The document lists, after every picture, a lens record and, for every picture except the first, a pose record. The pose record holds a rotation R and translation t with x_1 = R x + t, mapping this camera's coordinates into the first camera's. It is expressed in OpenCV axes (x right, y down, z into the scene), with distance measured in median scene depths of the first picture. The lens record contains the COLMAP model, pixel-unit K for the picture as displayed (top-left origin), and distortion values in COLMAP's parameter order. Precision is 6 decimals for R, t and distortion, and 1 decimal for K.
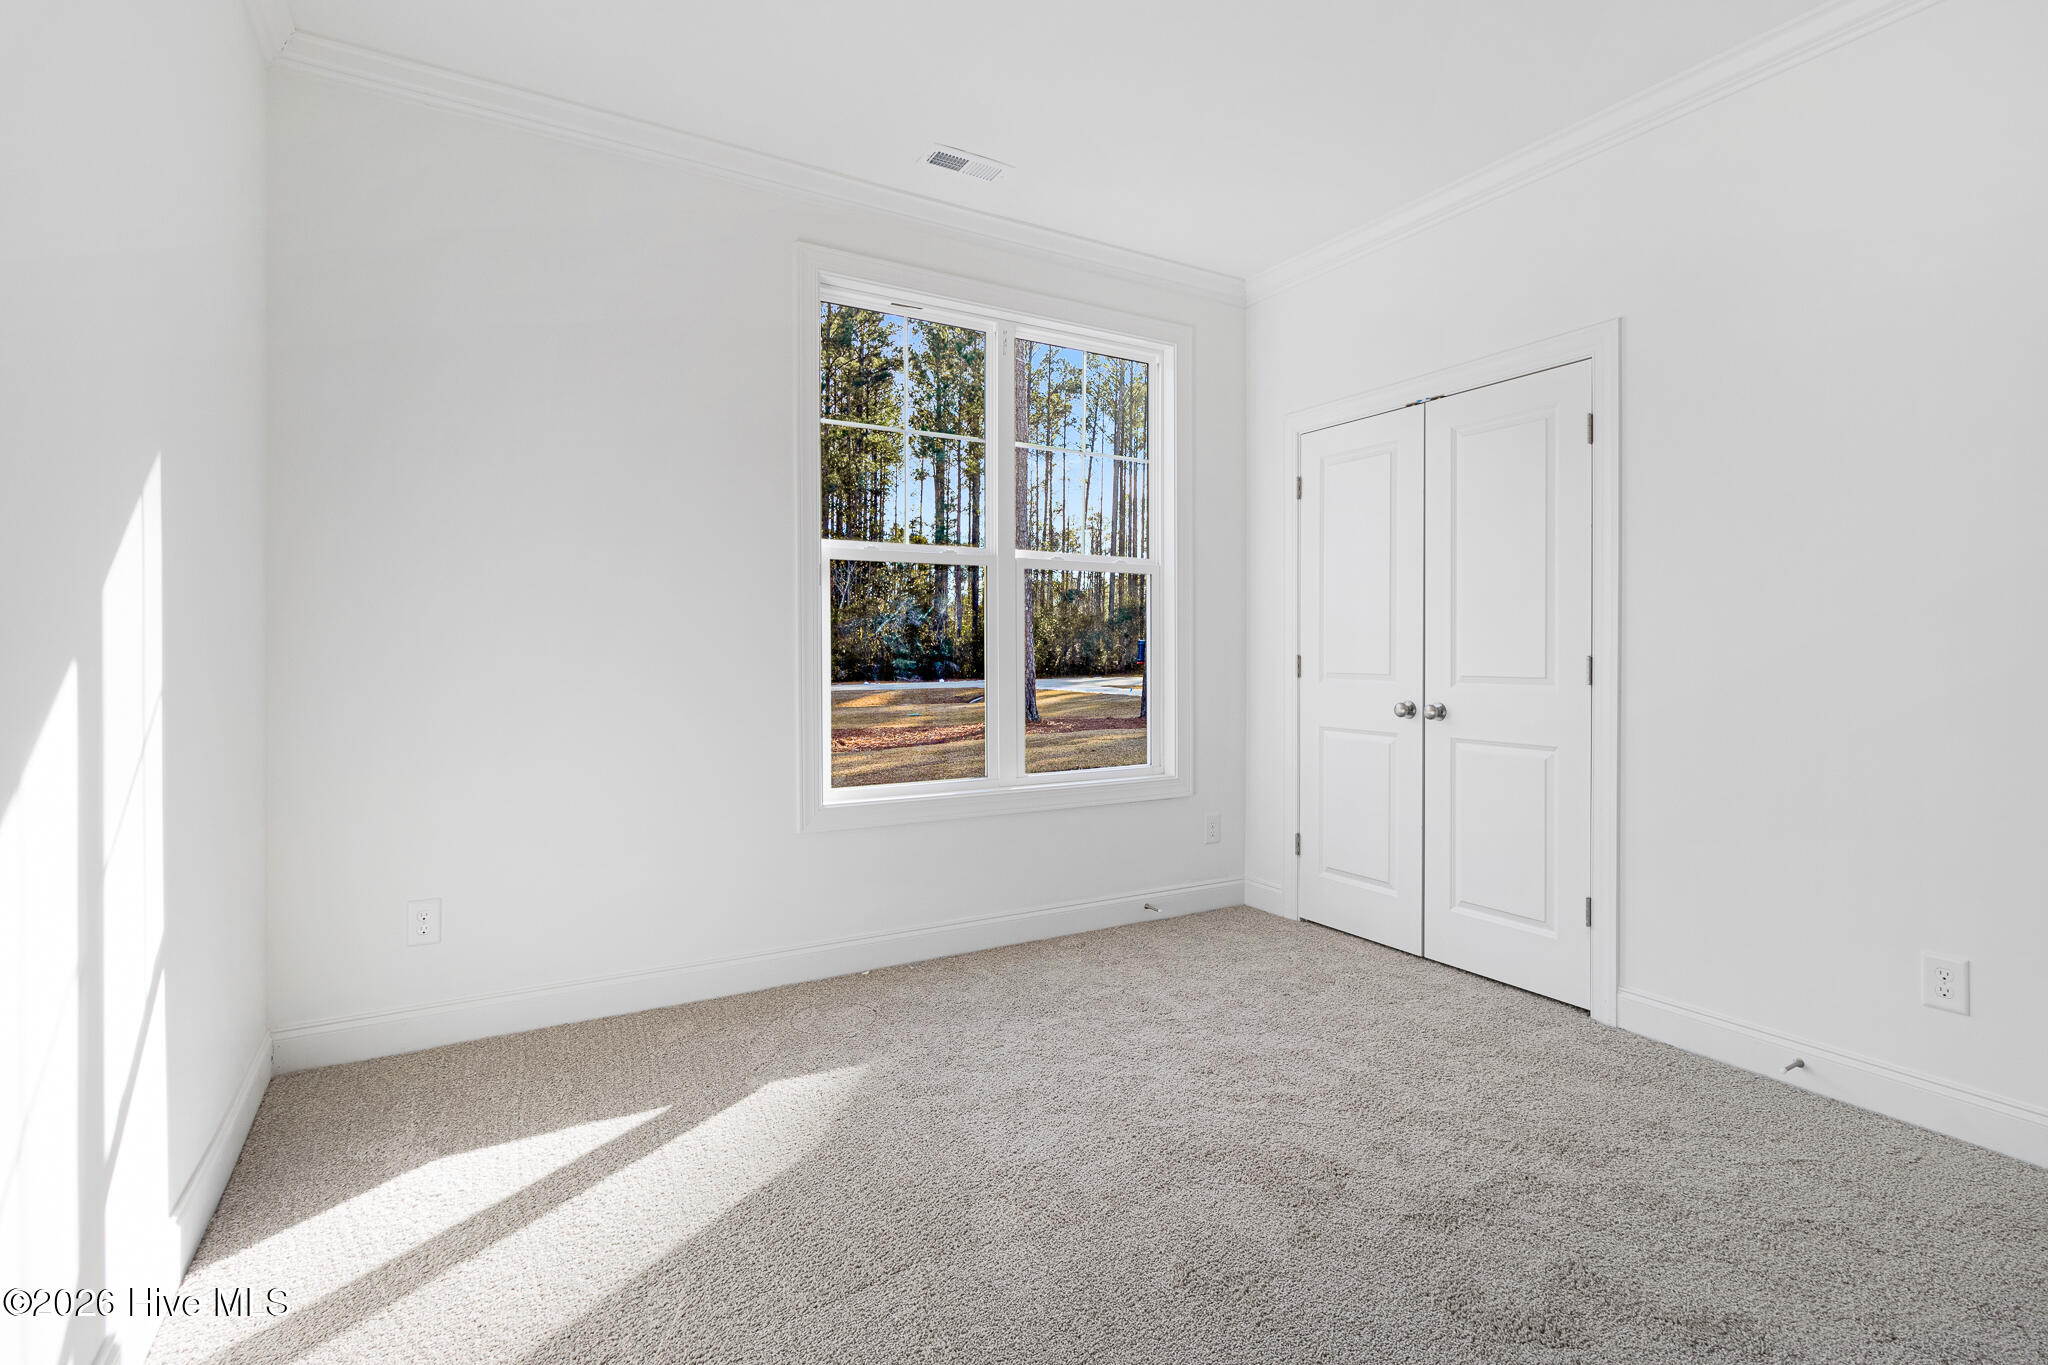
lens RADIAL K [[967.0, 0, 1007.6], [0, 967.0, 655.8], [0, 0, 1]] dist [0.013108, -0.000317]
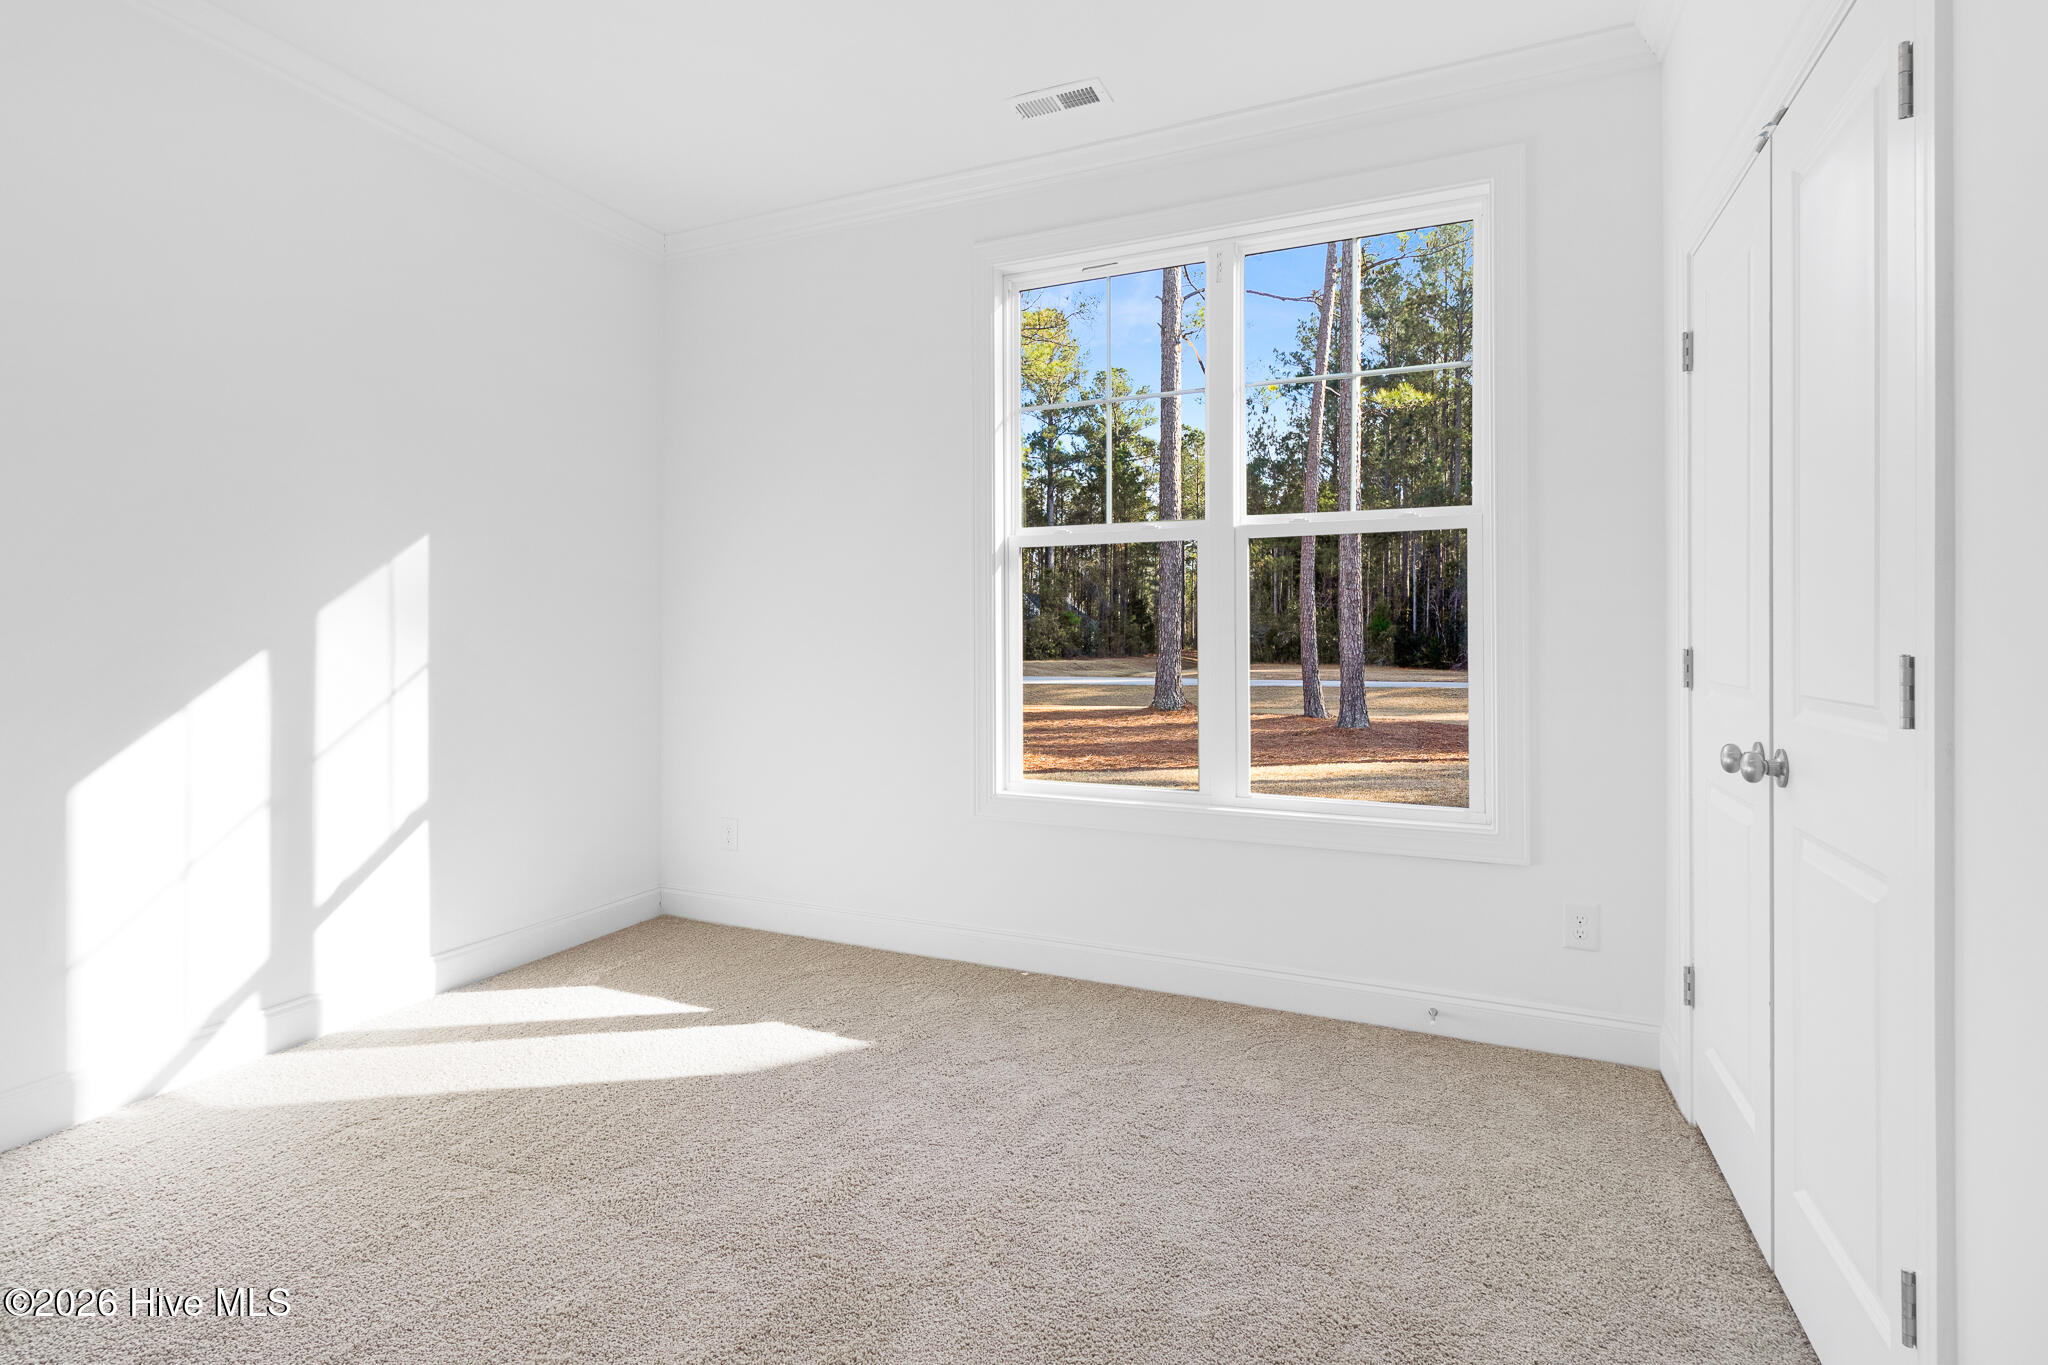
lens RADIAL K [[969.0, 0, 1033.5], [0, 969.0, 643.7], [0, 0, 1]] dist [0.017050, 0.000148]
pose [[0.594310, 0.003833, -0.804227, 0.603392], [-0.007549, 0.999971, -0.000813, -0.000750], [0.804200, 0.006555, 0.594322, 0.405812]]
